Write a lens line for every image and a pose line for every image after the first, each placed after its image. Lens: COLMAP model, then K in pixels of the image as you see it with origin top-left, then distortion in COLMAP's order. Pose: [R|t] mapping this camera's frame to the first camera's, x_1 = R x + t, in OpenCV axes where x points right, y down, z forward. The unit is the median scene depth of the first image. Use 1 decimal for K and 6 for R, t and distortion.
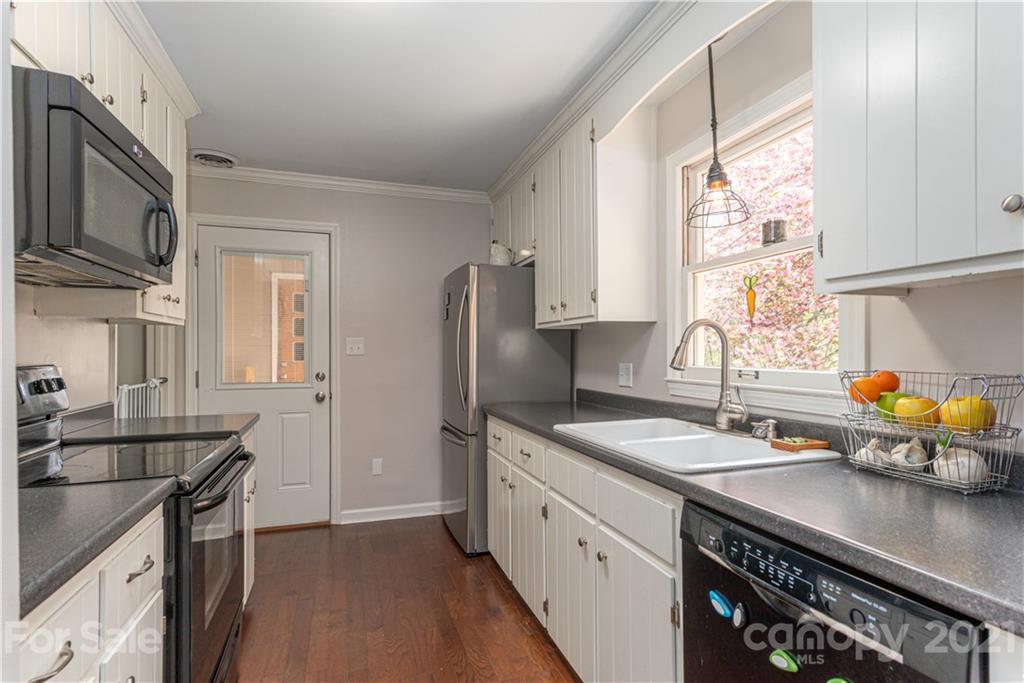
lens RADIAL K [[501.5, 0, 512.2], [0, 501.5, 347.2], [0, 0, 1]] dist [0.003572, -0.000271]
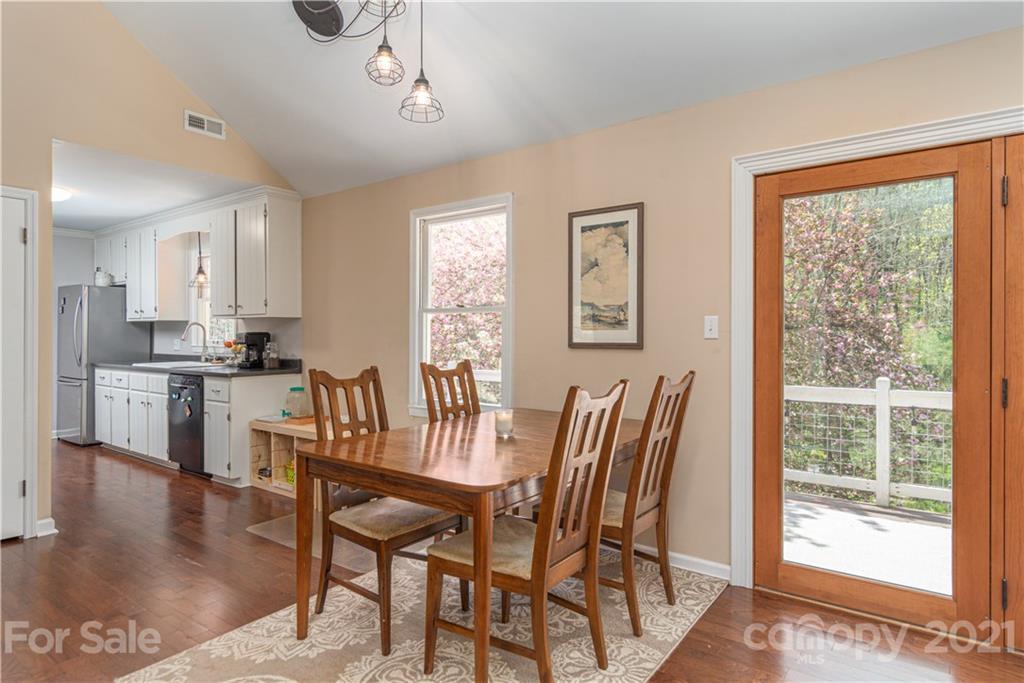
lens RADIAL K [[593.1, 0, 517.0], [0, 593.1, 334.2], [0, 0, 1]] dist [0.003101, 0.000400]
pose [[0.820516, 0.002912, 0.571616, -0.024508], [-0.008561, 0.999937, 0.007195, -0.020001], [-0.571559, -0.010797, 0.820490, -1.757528]]
